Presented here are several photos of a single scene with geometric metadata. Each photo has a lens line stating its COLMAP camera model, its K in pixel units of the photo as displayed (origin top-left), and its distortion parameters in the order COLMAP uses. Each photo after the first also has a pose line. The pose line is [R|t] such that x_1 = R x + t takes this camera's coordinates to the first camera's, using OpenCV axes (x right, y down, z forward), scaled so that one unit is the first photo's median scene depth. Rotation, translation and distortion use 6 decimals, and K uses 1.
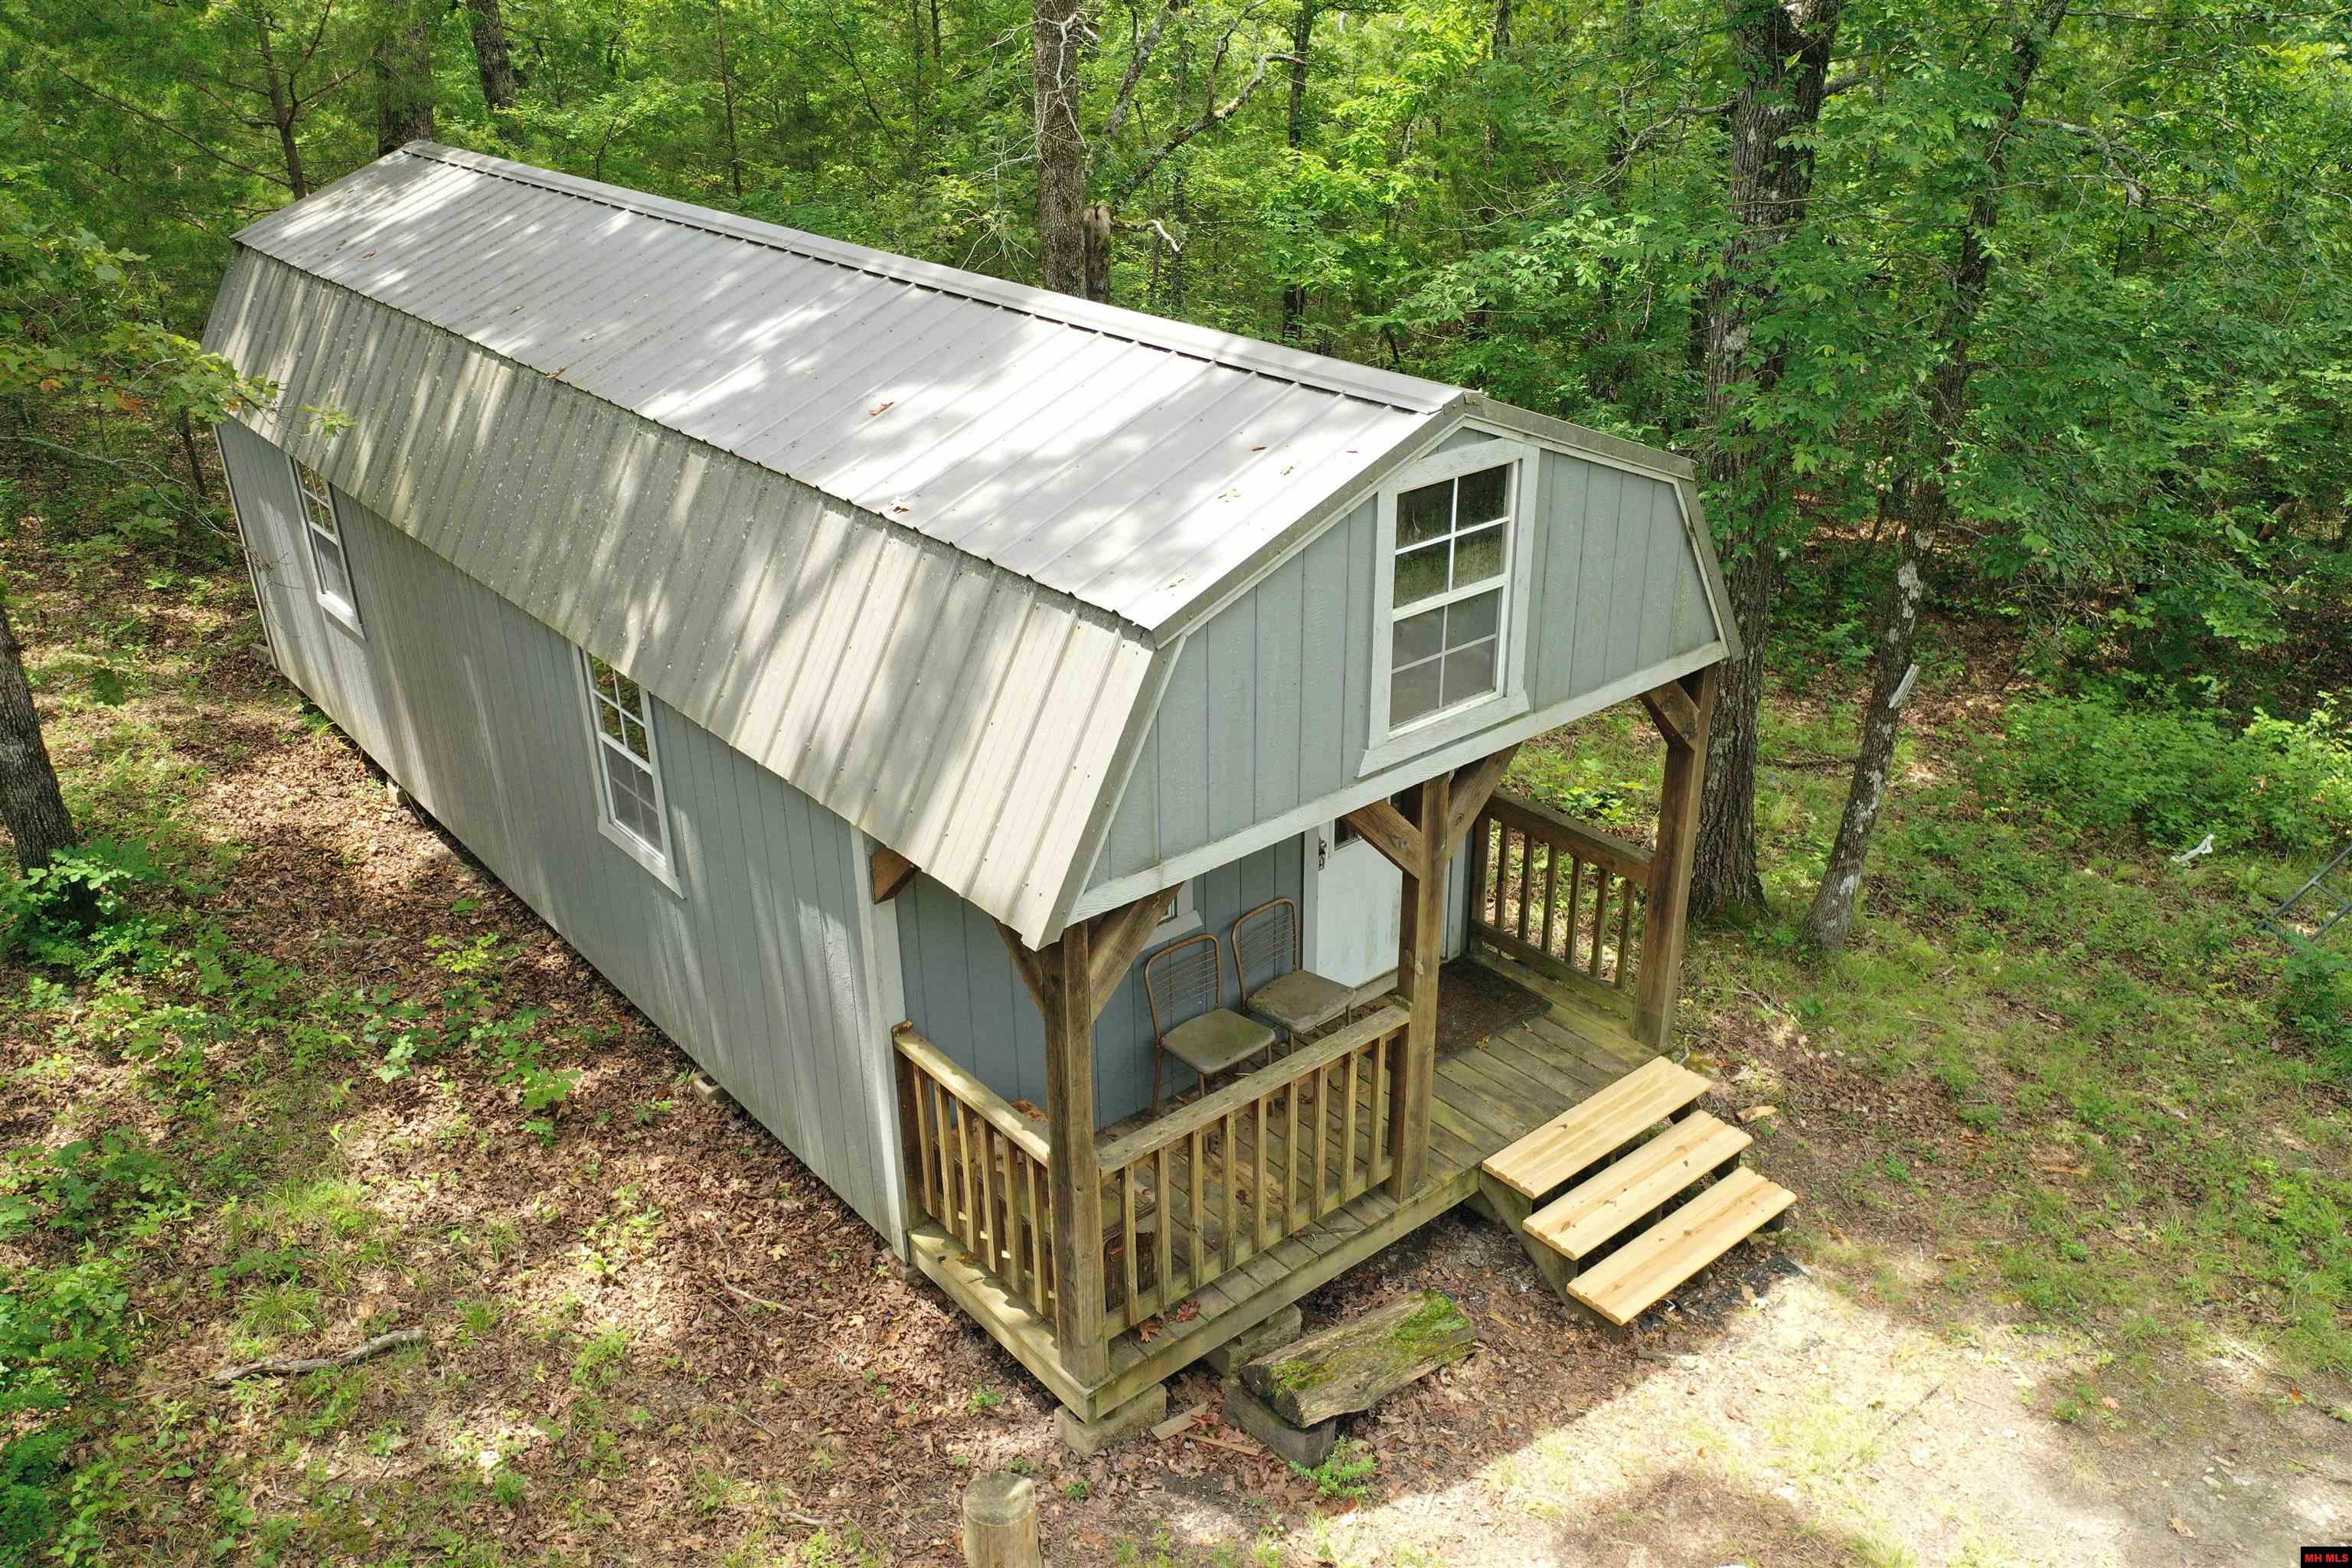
lens RADIAL K [[1874.4, 0, 1176.0], [0, 1874.4, 784.0], [0, 0, 1]] dist [0.001867, 0.008189]
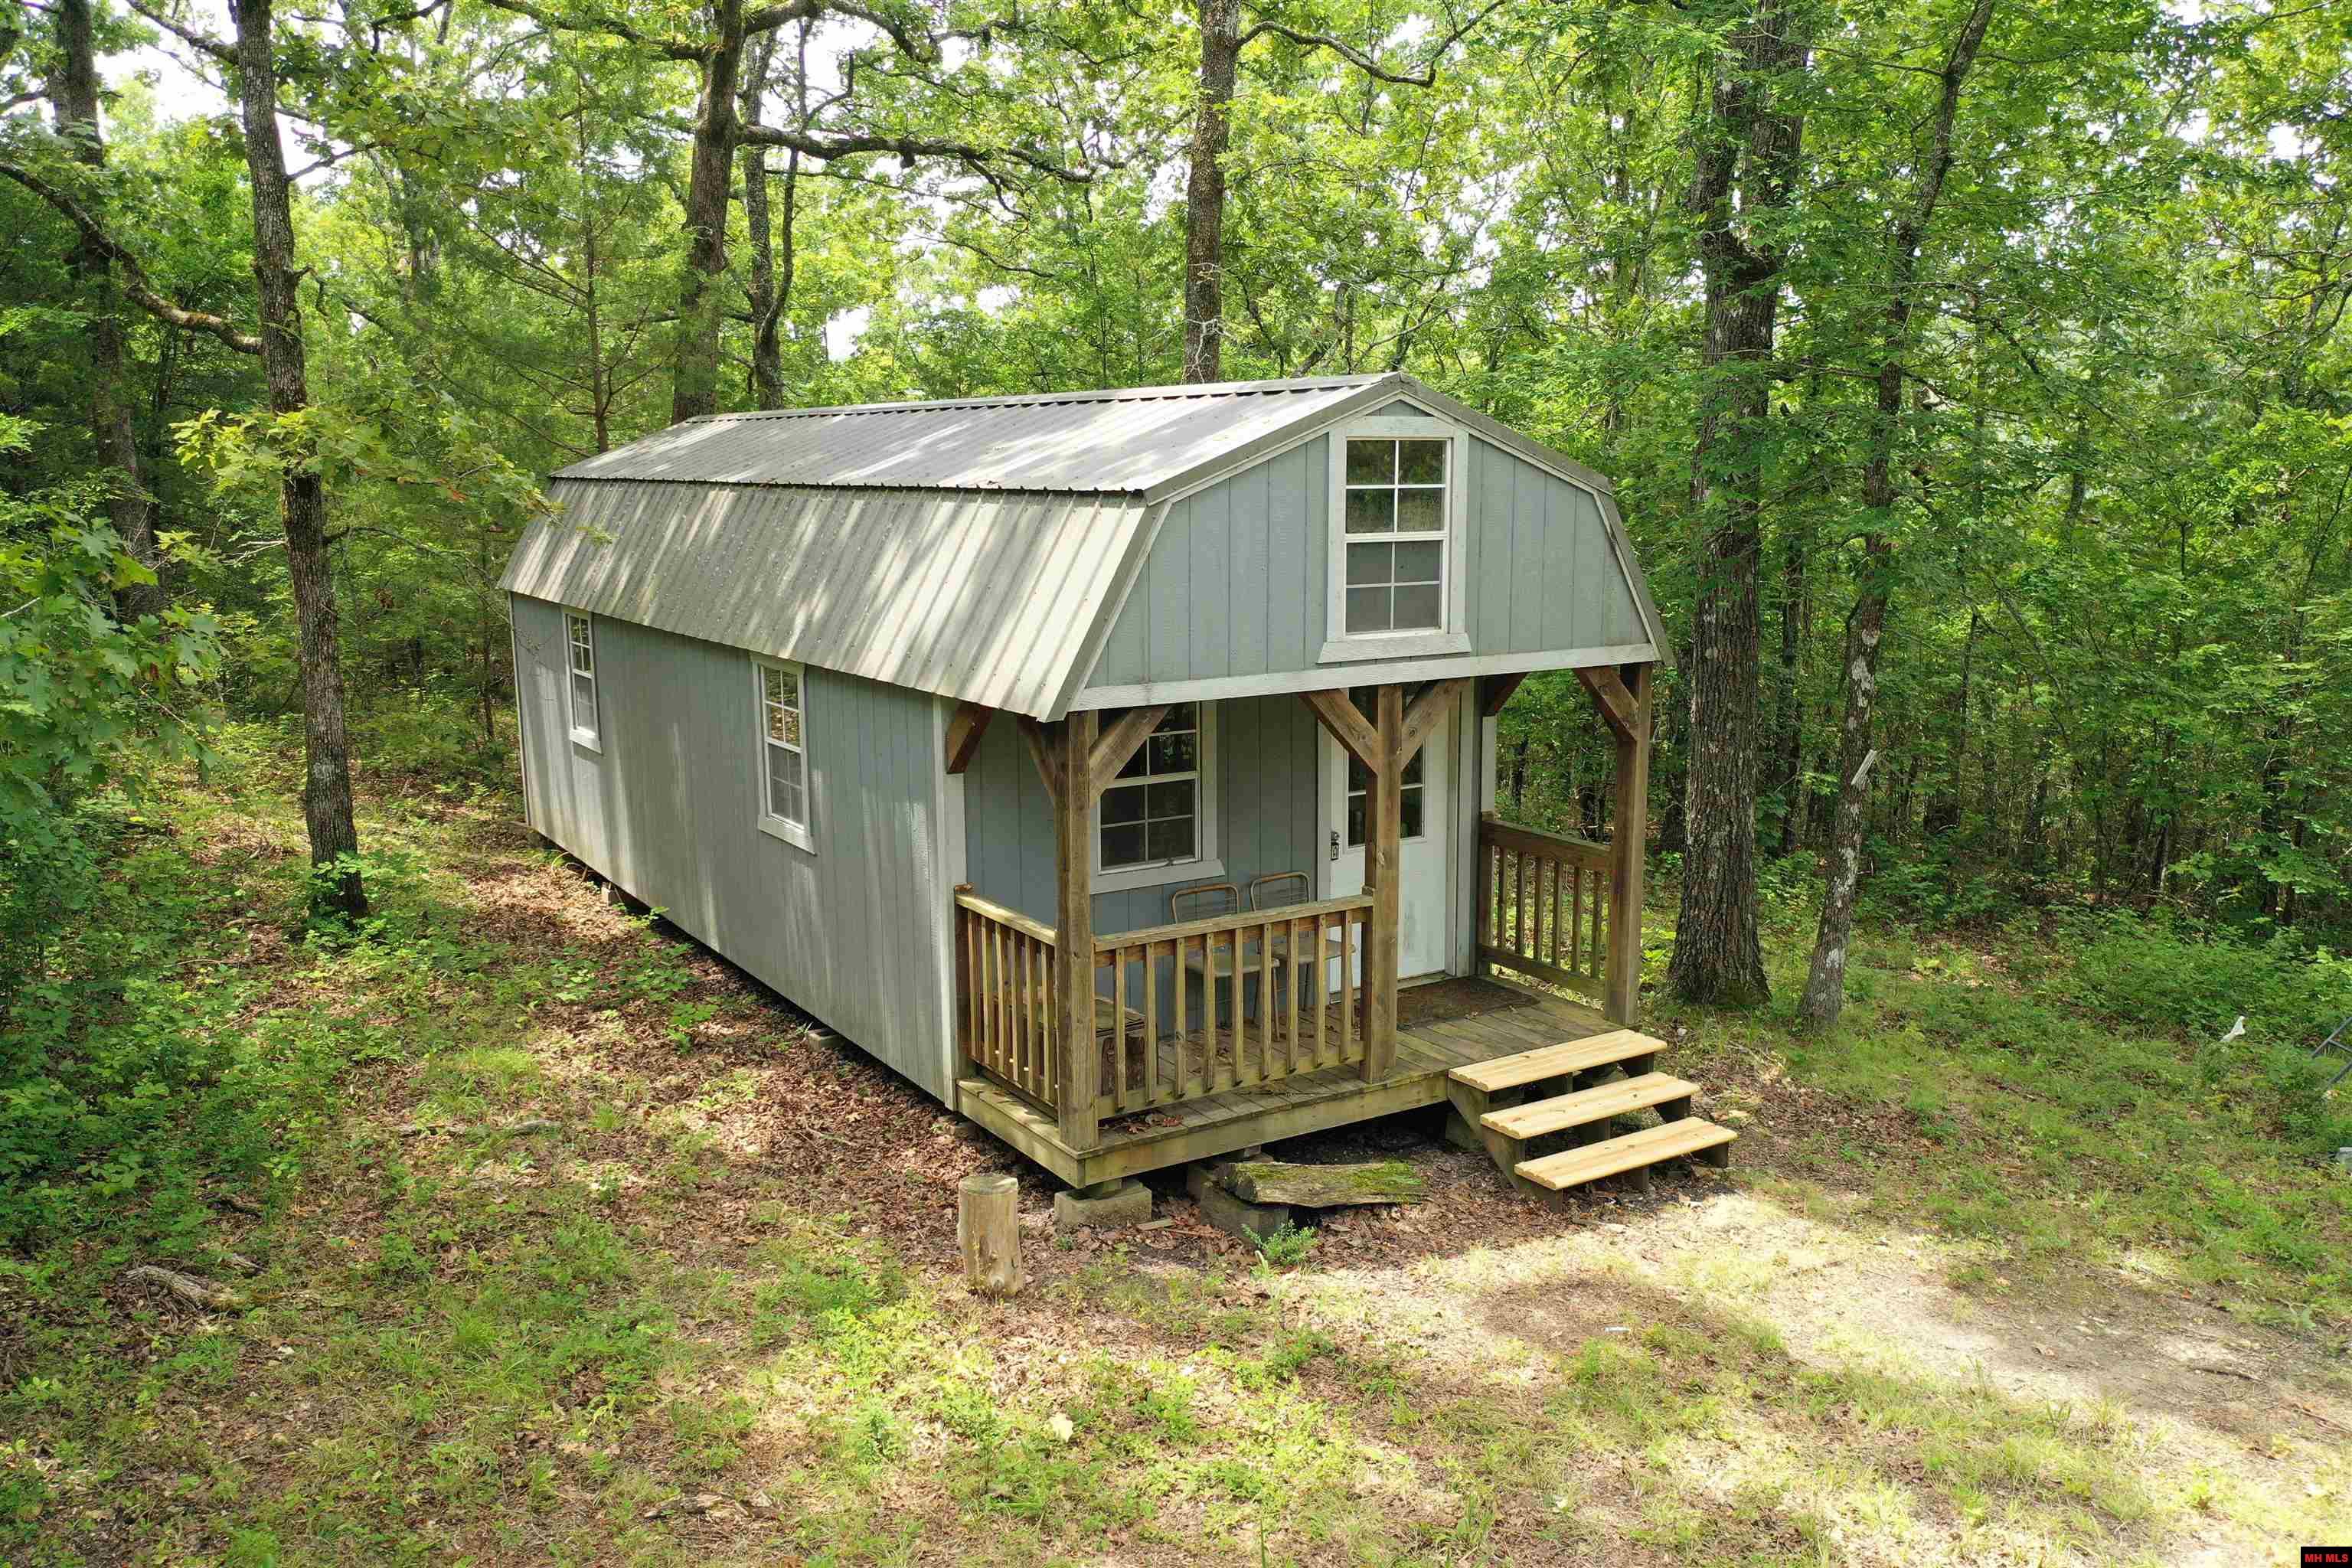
lens RADIAL K [[1874.4, 0, 1176.0], [0, 1874.4, 784.0], [0, 0, 1]] dist [0.001867, 0.008189]
pose [[0.991683, 0.030796, -0.124968, 0.146883], [-0.063047, 0.962715, -0.263069, 0.377030], [0.112207, 0.268760, 0.956649, -0.195348]]
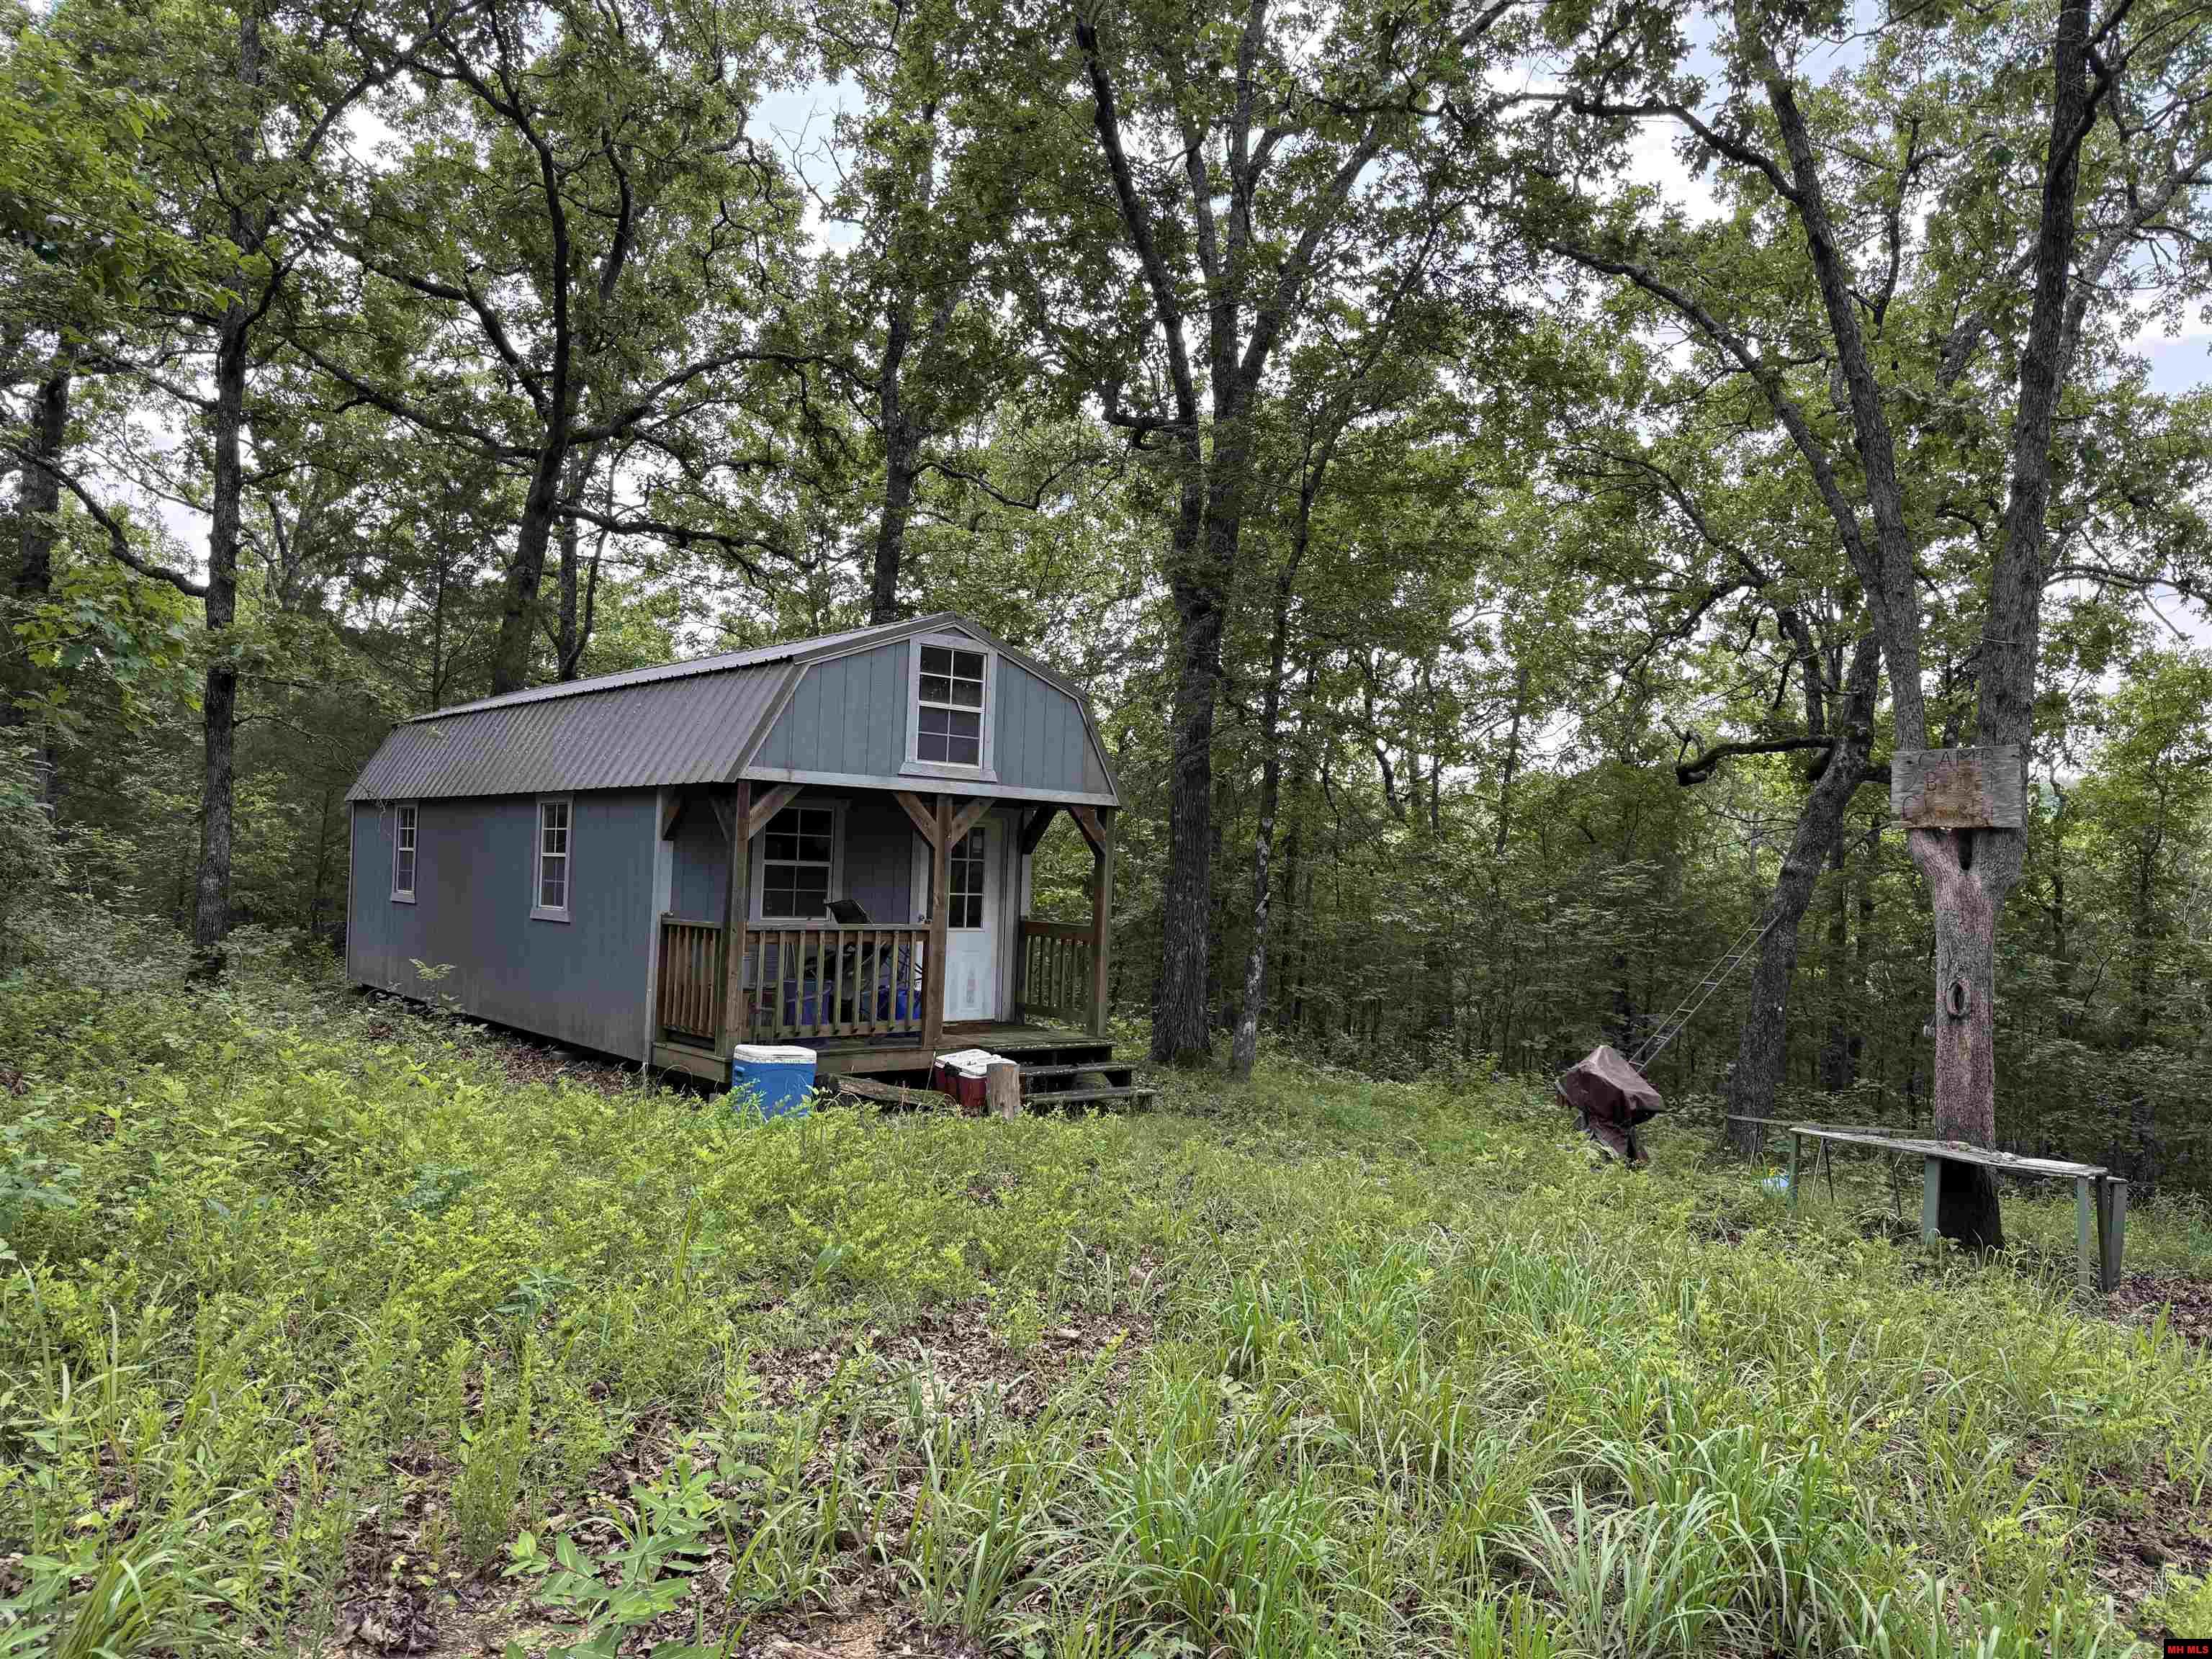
lens RADIAL K [[1564.2, 0, 1190.4], [0, 1564.2, 828.0], [0, 0, 1]] dist [0.000628, -0.000173]
pose [[0.997509, 0.054029, 0.045358, 0.316020], [-0.027325, 0.888702, -0.457670, 0.772394], [-0.065037, 0.455291, 0.887964, -0.522113]]
